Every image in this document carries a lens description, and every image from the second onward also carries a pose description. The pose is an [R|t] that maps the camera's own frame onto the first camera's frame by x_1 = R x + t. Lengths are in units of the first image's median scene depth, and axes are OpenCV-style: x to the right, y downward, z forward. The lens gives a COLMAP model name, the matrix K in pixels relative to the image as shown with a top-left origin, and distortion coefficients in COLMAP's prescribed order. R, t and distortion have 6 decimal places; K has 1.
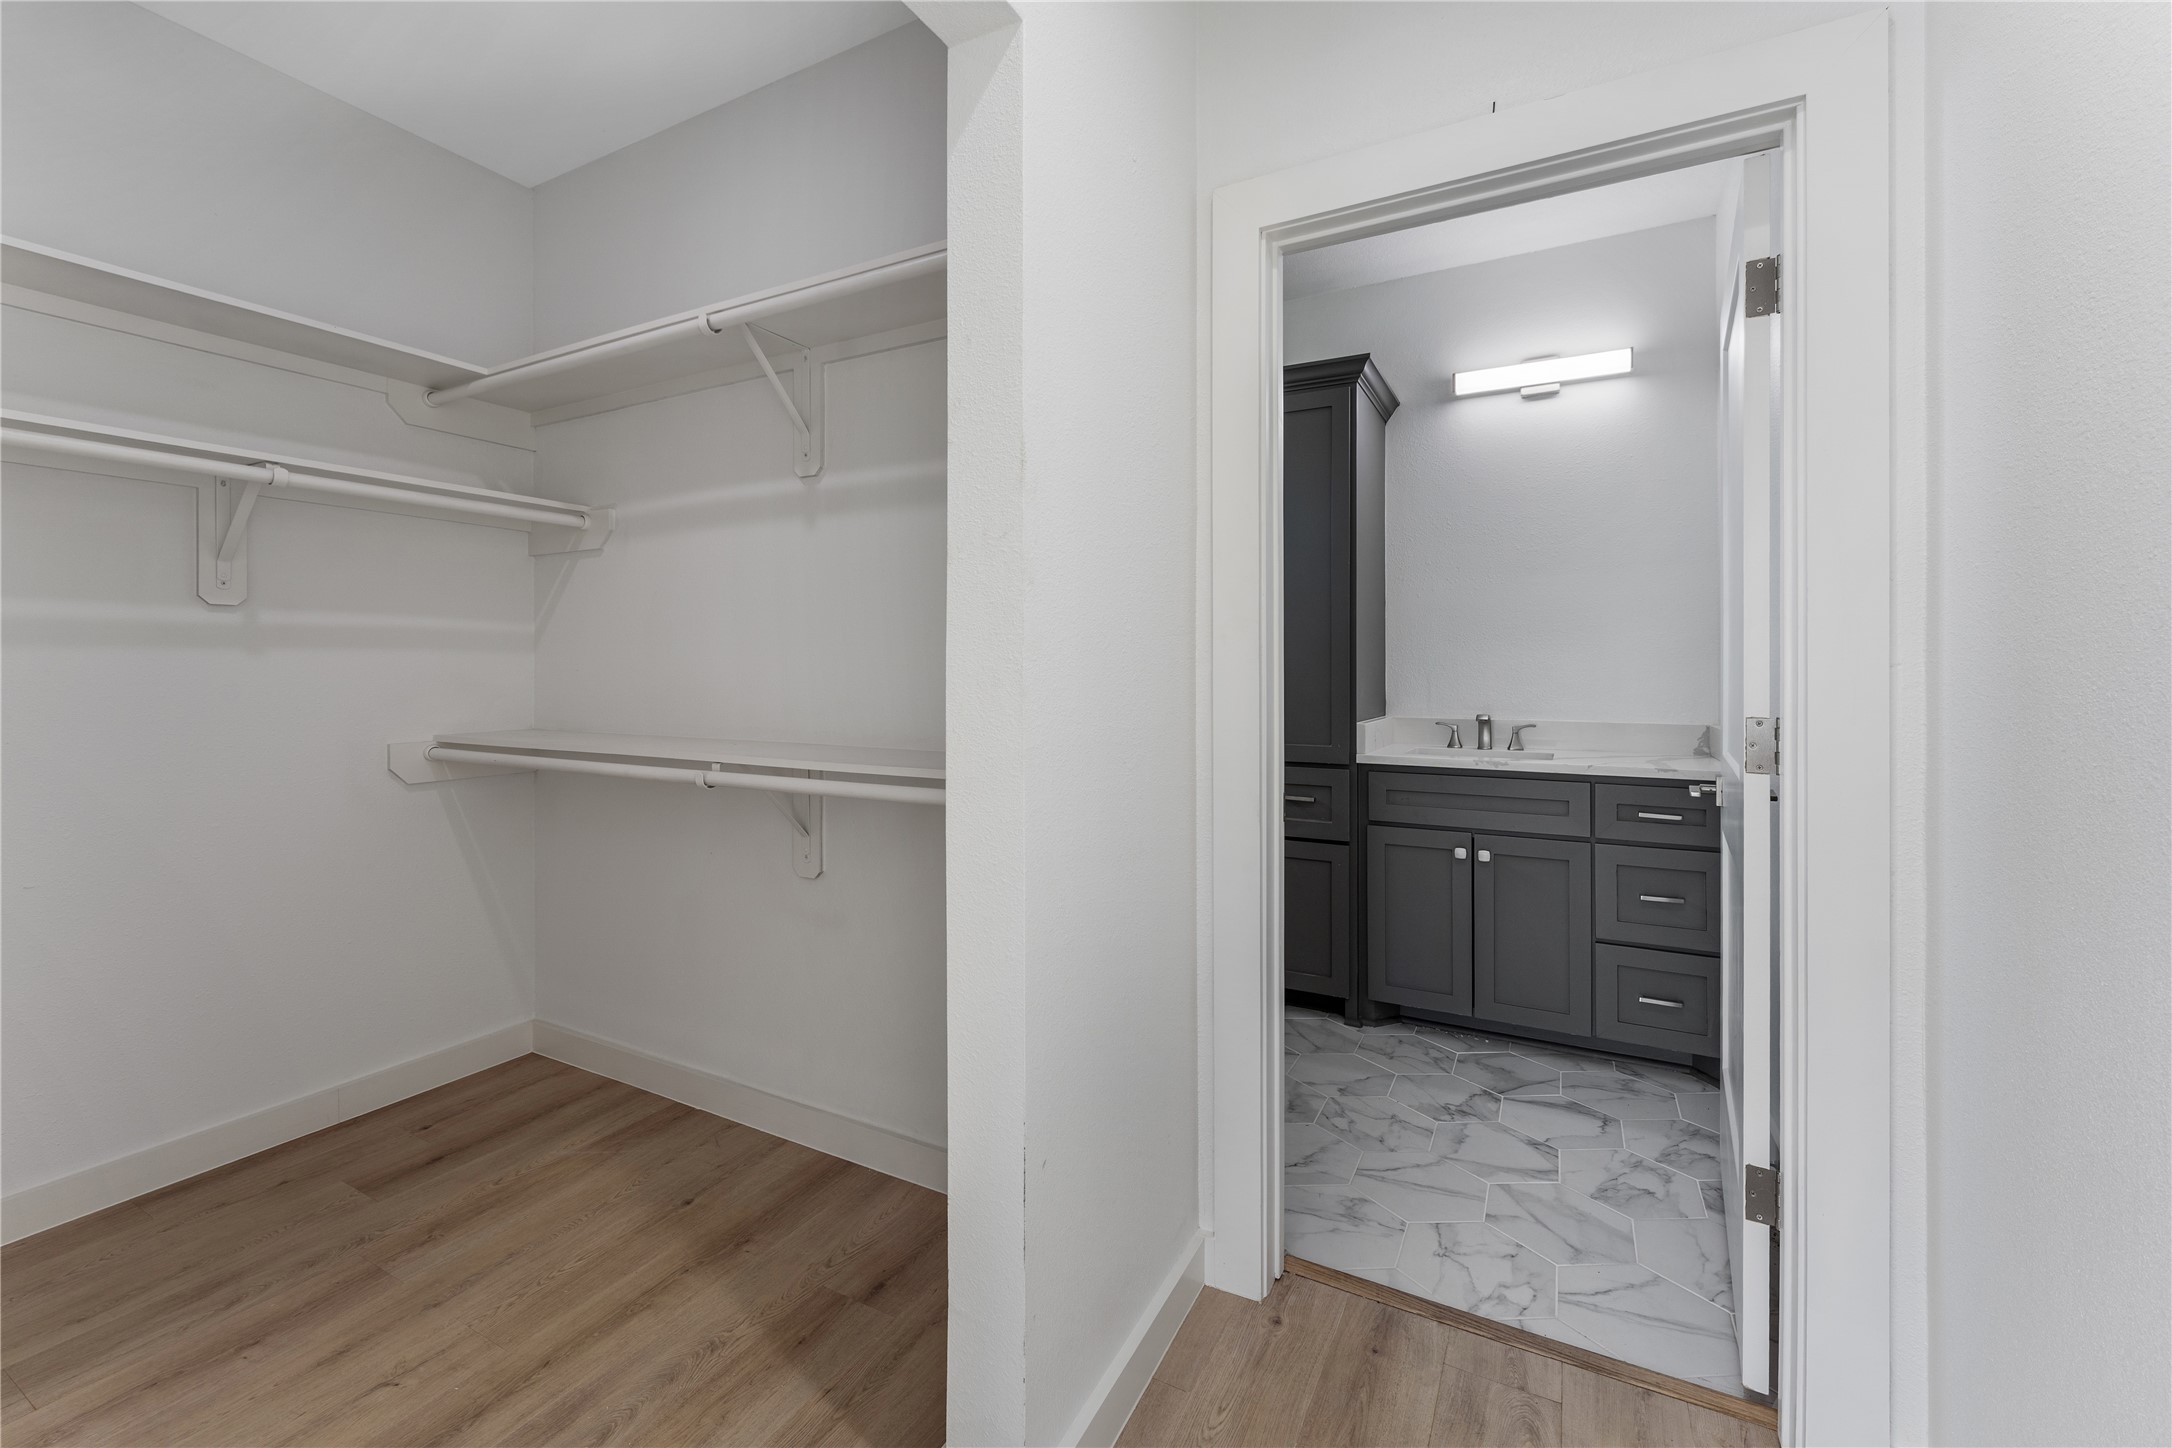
lens RADIAL K [[889.9, 0, 1079.5], [0, 889.9, 690.4], [0, 0, 1]] dist [-0.000623, 0.000160]
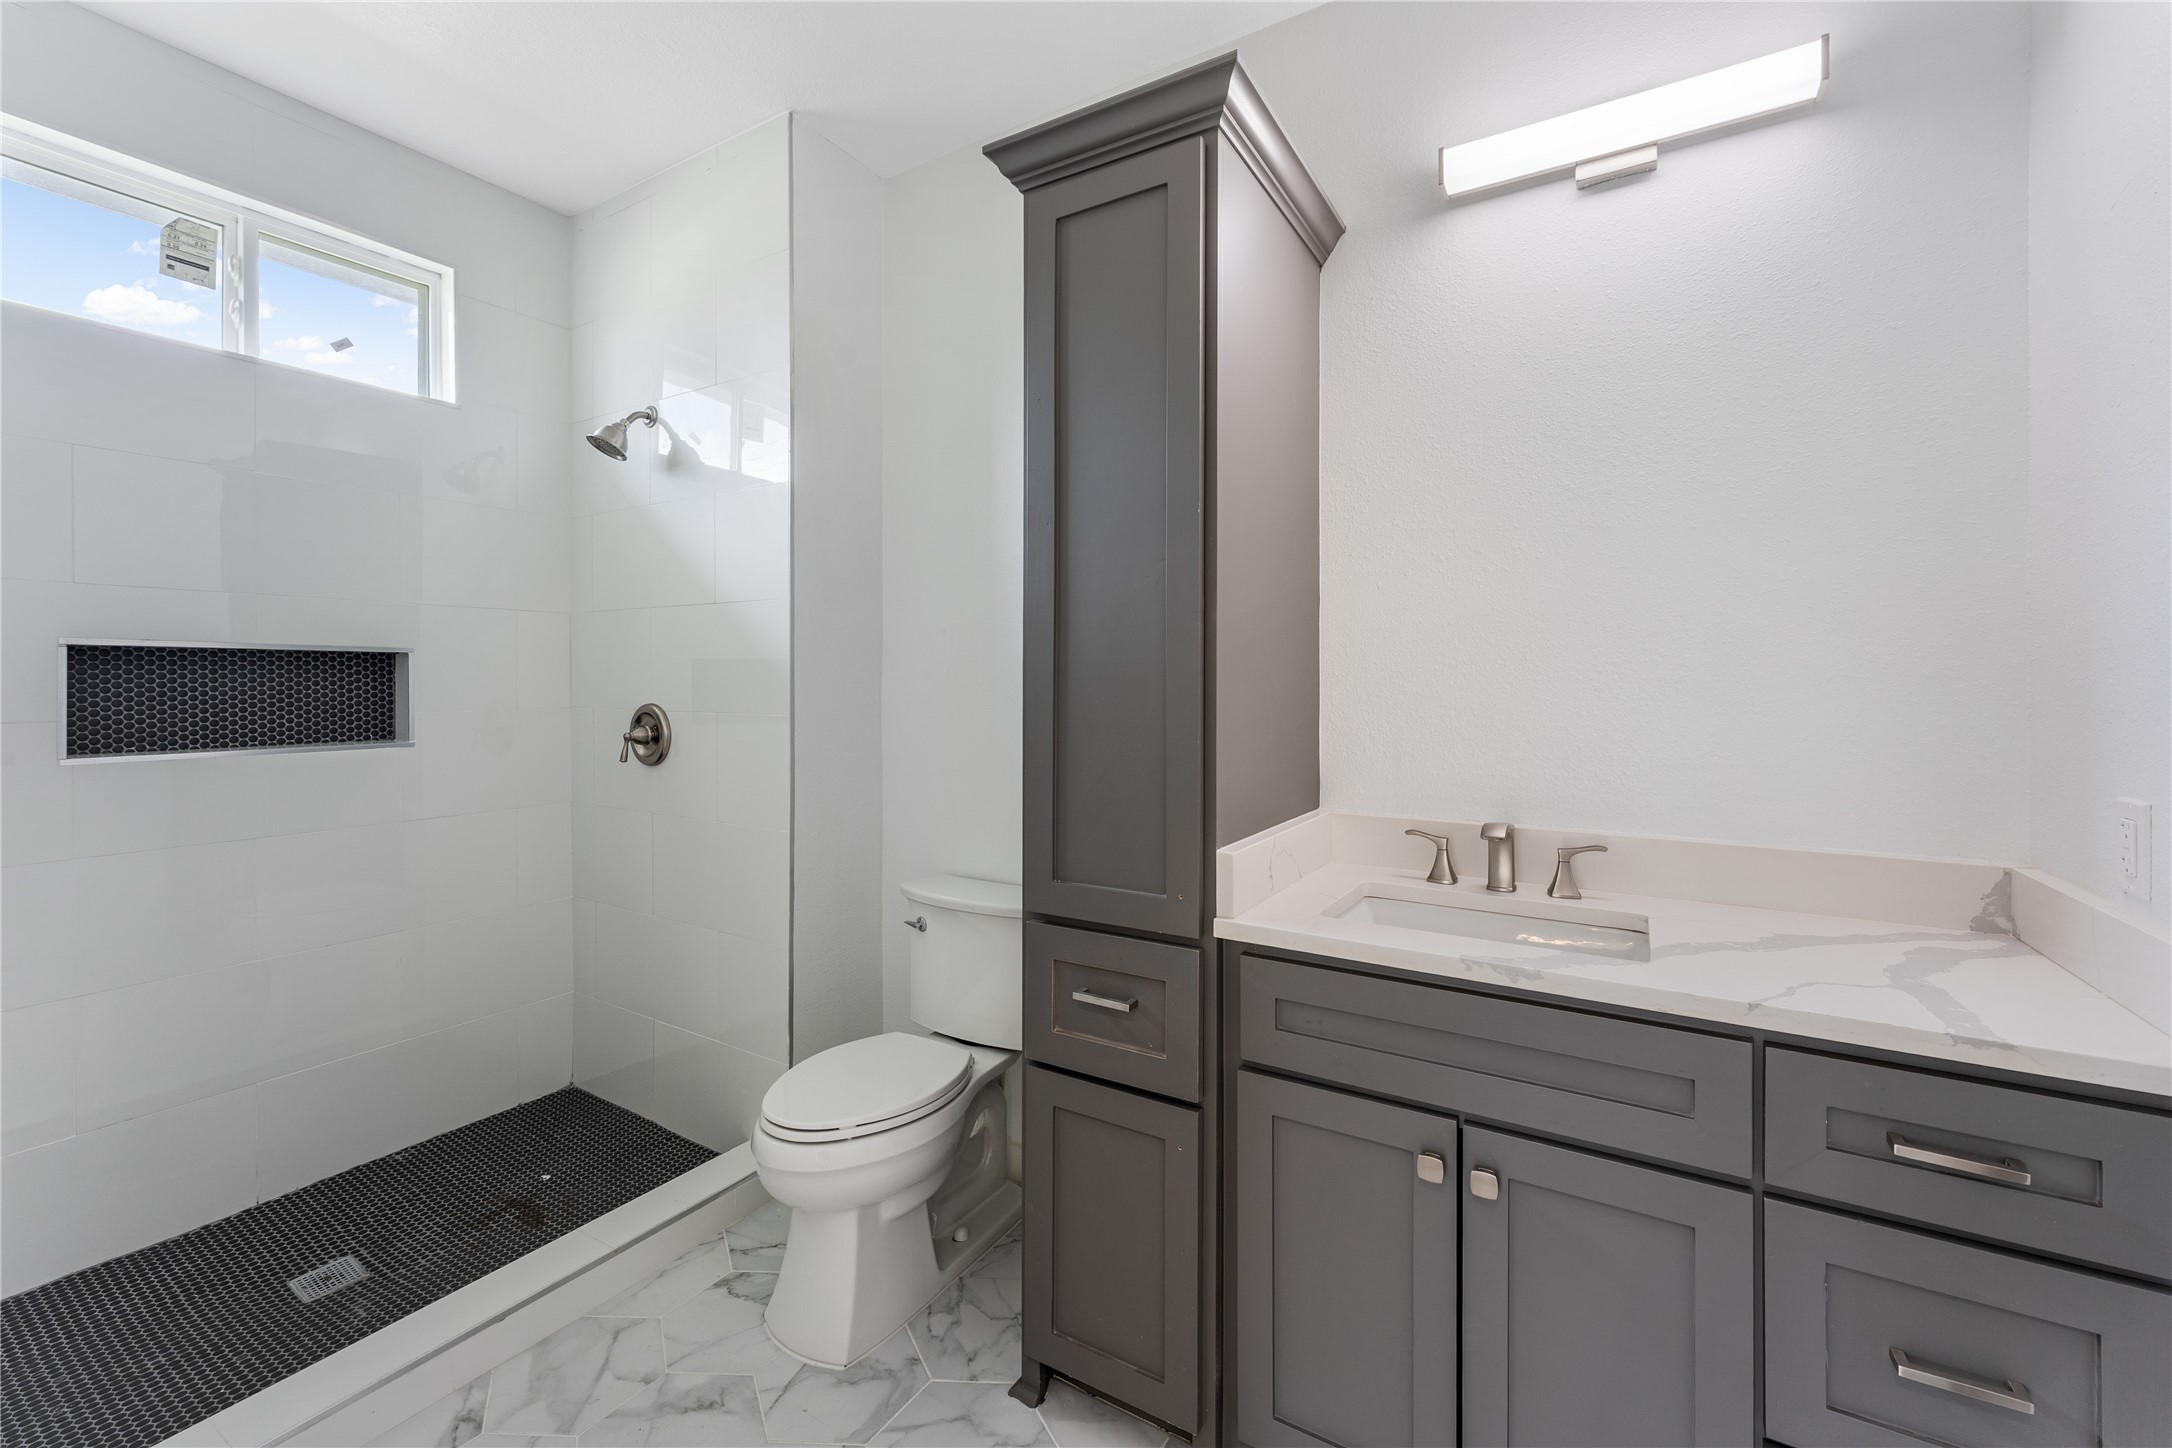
lens RADIAL K [[875.6, 0, 1084.4], [0, 875.6, 699.5], [0, 0, 1]] dist [-0.000372, -0.000541]
pose [[0.998415, 0.001415, -0.056268, 0.267320], [-0.001390, 0.999999, 0.000494, -0.044074], [0.056269, -0.000415, 0.998416, 0.532123]]
